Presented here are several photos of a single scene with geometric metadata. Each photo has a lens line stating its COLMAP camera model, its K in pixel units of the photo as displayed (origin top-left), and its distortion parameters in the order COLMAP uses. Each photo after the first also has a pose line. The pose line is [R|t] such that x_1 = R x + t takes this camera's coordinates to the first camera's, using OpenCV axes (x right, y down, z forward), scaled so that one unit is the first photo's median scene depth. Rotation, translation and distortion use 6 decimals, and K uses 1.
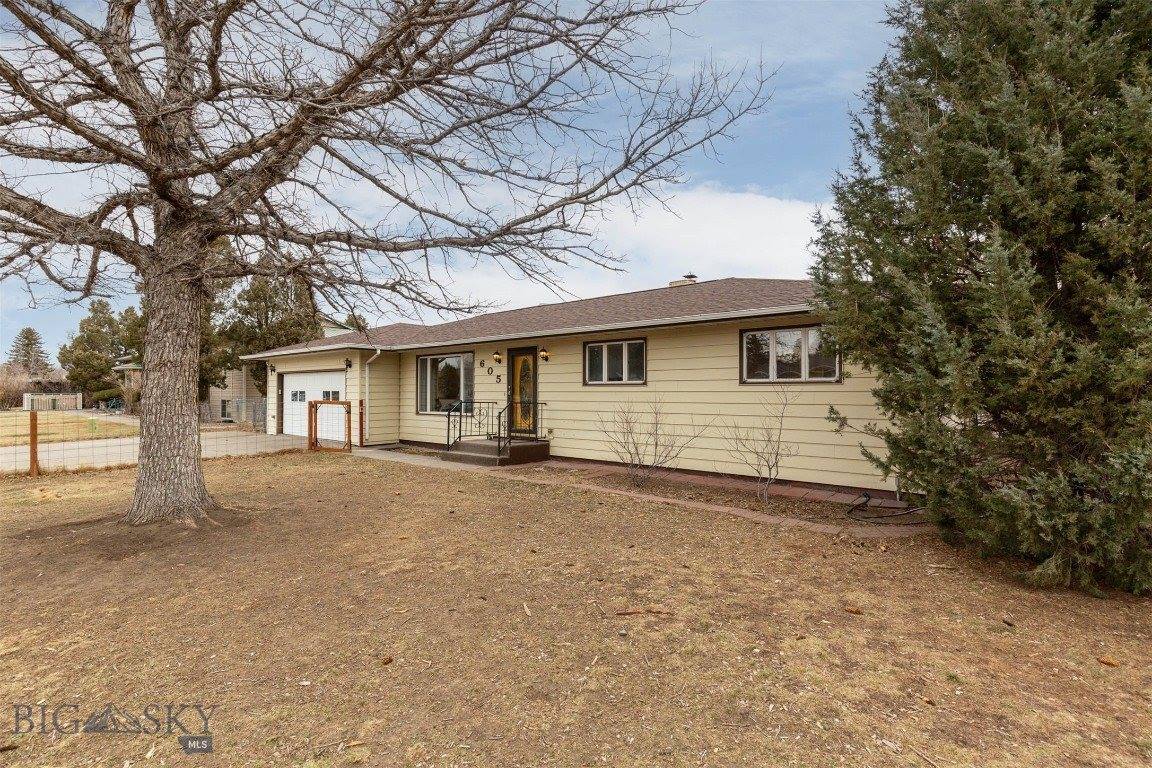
lens RADIAL K [[532.1, 0, 581.1], [0, 532.1, 390.5], [0, 0, 1]] dist [-0.001123, -0.000310]
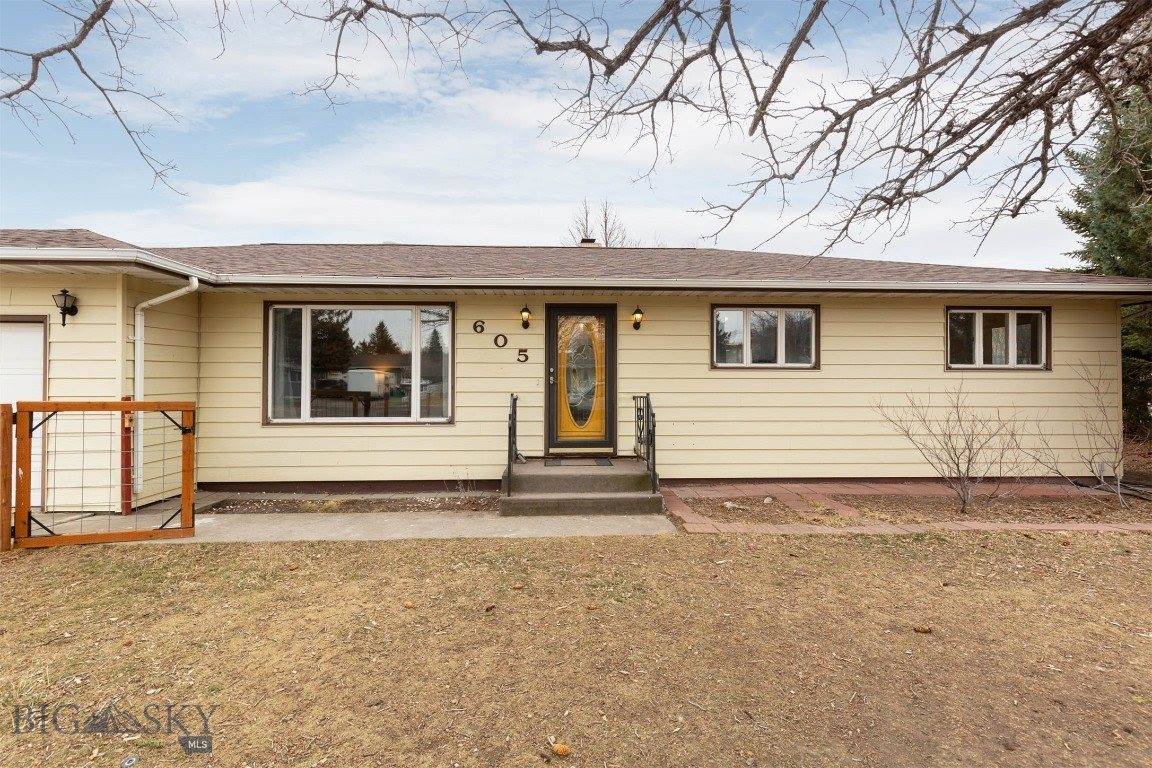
lens RADIAL K [[532.1, 0, 583.3], [0, 532.1, 382.0], [0, 0, 1]] dist [-0.001123, -0.000310]
pose [[0.724264, -0.005694, 0.689500, -0.464941], [-0.003586, 0.999921, 0.012023, -0.000303], [-0.689514, -0.011180, 0.724186, 0.499808]]
